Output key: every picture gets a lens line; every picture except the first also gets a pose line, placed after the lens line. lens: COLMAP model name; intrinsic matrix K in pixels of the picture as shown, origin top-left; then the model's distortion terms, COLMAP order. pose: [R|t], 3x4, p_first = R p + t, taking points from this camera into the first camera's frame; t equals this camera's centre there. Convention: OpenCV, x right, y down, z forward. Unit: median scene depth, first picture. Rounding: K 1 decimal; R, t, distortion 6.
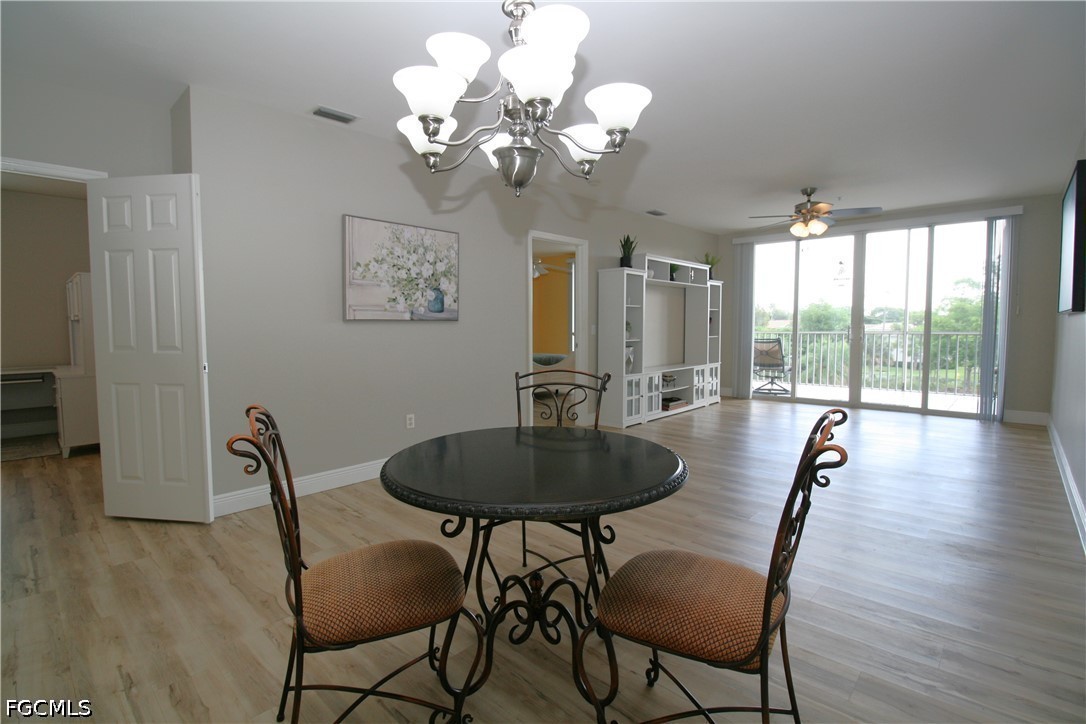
lens RADIAL K [[506.8, 0, 545.0], [0, 506.8, 352.8], [0, 0, 1]] dist [-0.003258, -0.011816]
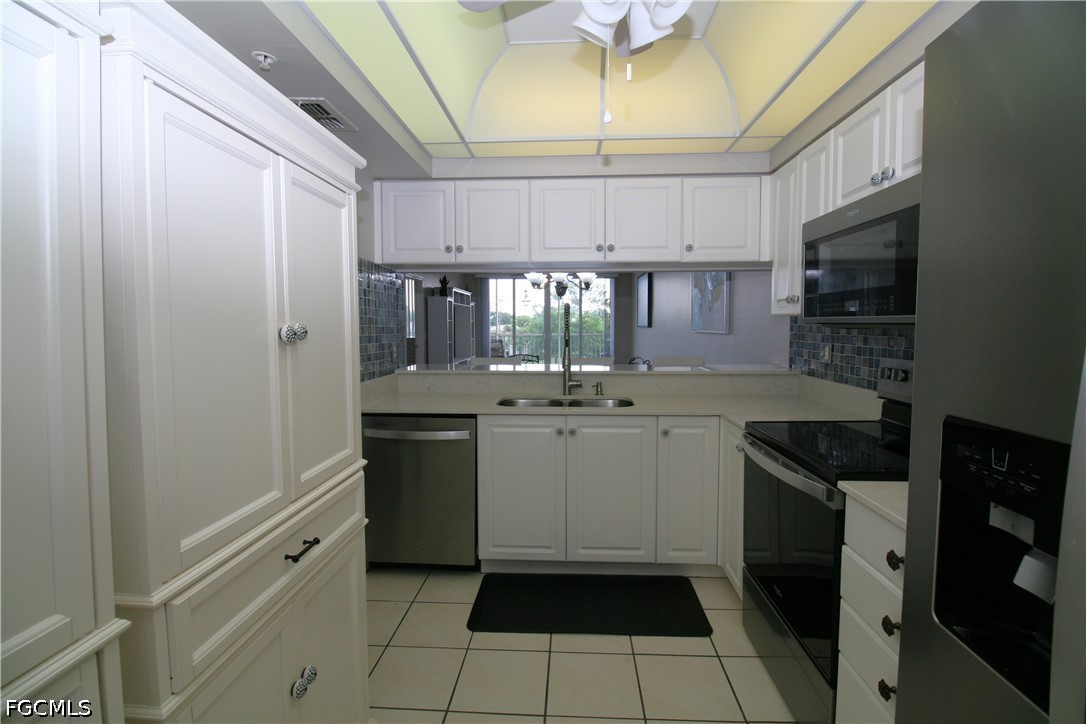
lens RADIAL K [[506.8, 0, 549.3], [0, 506.8, 354.7], [0, 0, 1]] dist [-0.003258, -0.011816]
pose [[0.763769, -0.036588, 0.644452, -0.639595], [0.035597, 0.999260, 0.014544, 0.001743], [-0.644507, 0.011832, 0.764507, -0.422261]]
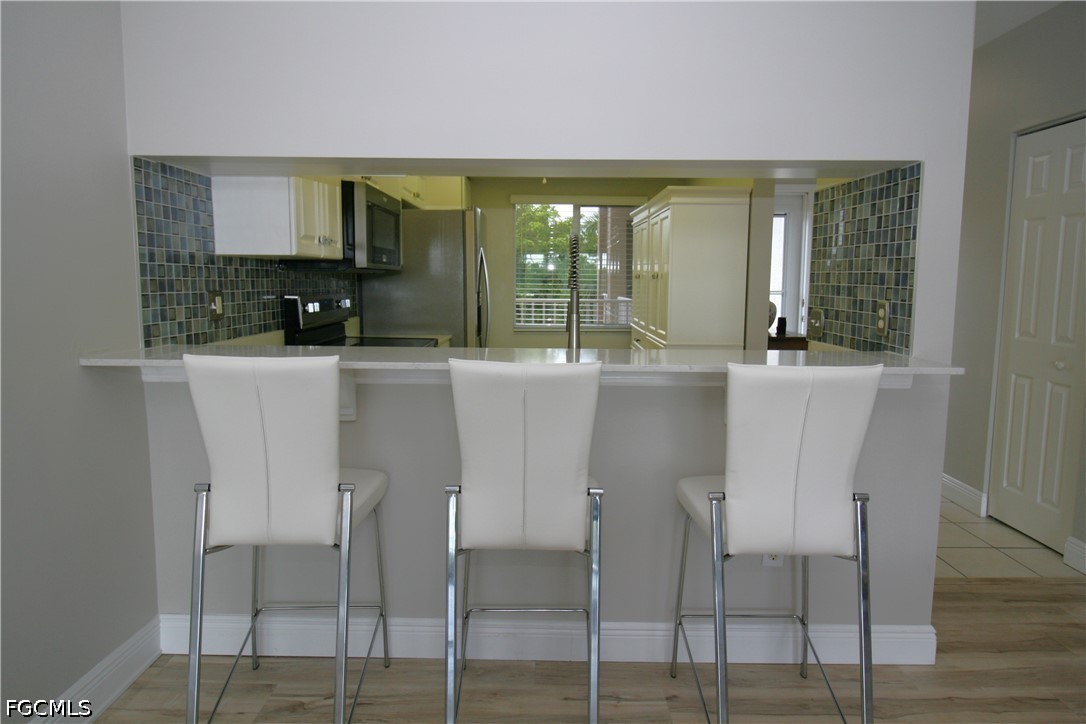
lens RADIAL K [[652.4, 0, 546.8], [0, 652.4, 351.7], [0, 0, 1]] dist [0.005348, -0.000353]
pose [[-0.734247, 0.071788, -0.675076, 0.036159], [-0.044371, 0.987193, 0.153238, -0.032255], [0.677430, 0.142468, -0.721658, 0.287975]]
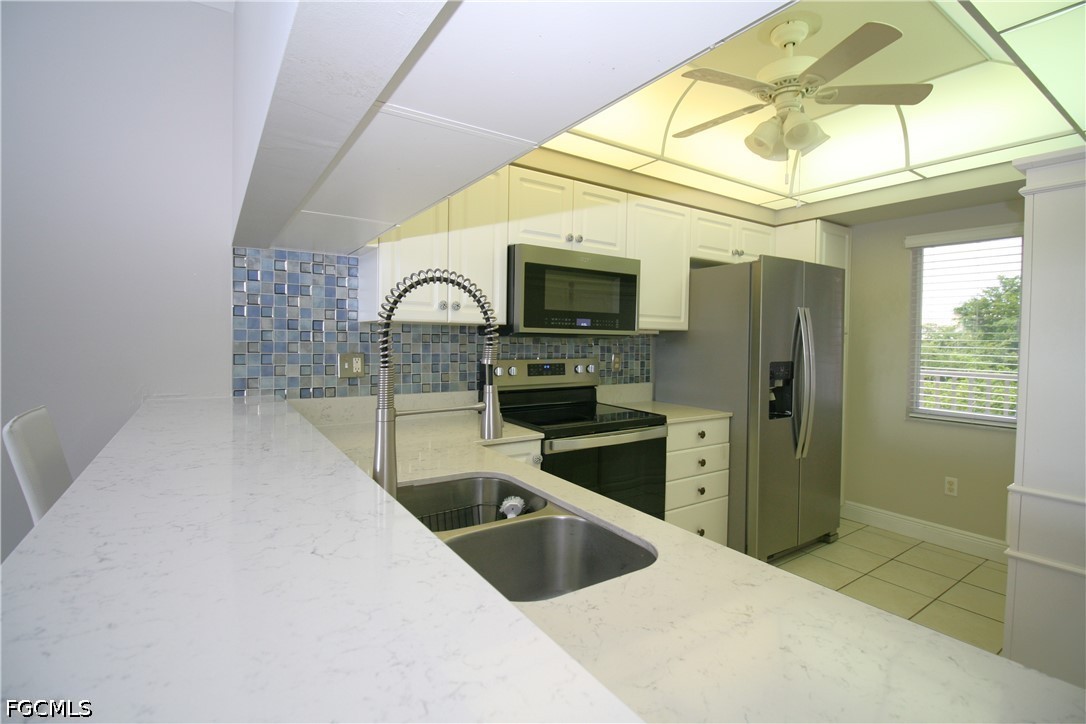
lens RADIAL K [[506.8, 0, 553.5], [0, 506.8, 351.8], [0, 0, 1]] dist [-0.003258, -0.011816]
pose [[-0.976458, -0.017938, 0.214960, -0.363954], [-0.000255, 0.996632, 0.082009, -0.028653], [-0.215707, 0.080024, -0.973174, 0.159578]]
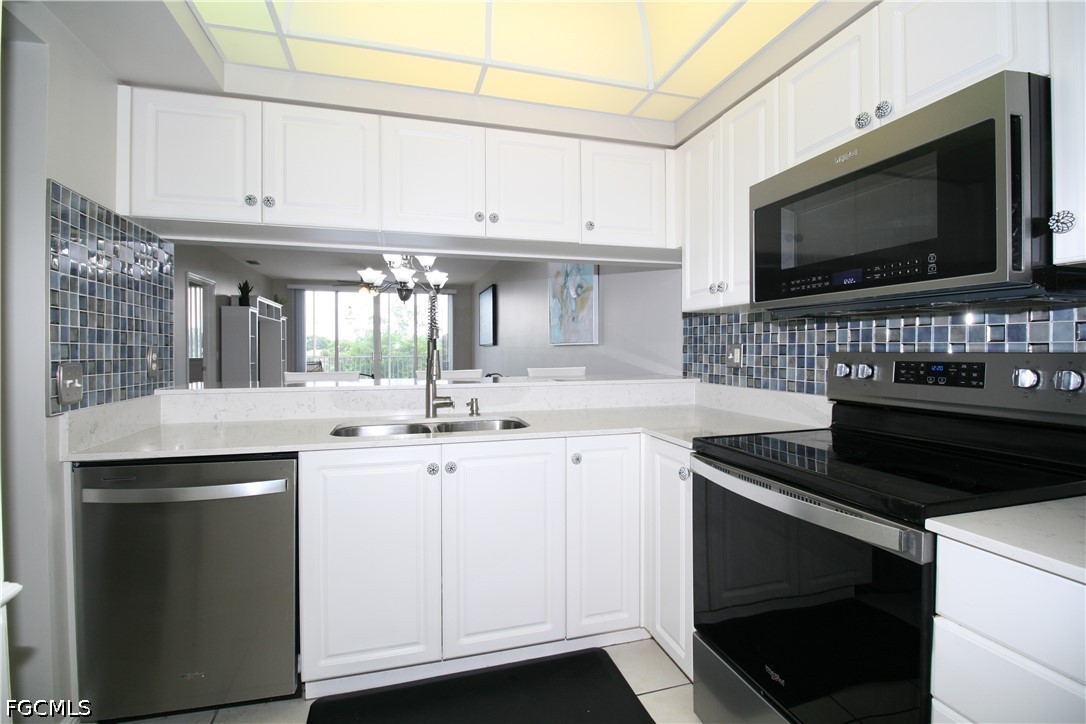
lens RADIAL K [[507.3, 0, 548.6], [0, 507.3, 355.2], [0, 0, 1]] dist [-0.004118, -0.010791]
pose [[0.509116, -0.007441, 0.860666, -0.571737], [0.048964, 0.998594, -0.020331, 0.017849], [-0.859304, 0.052492, 0.508765, -0.301231]]
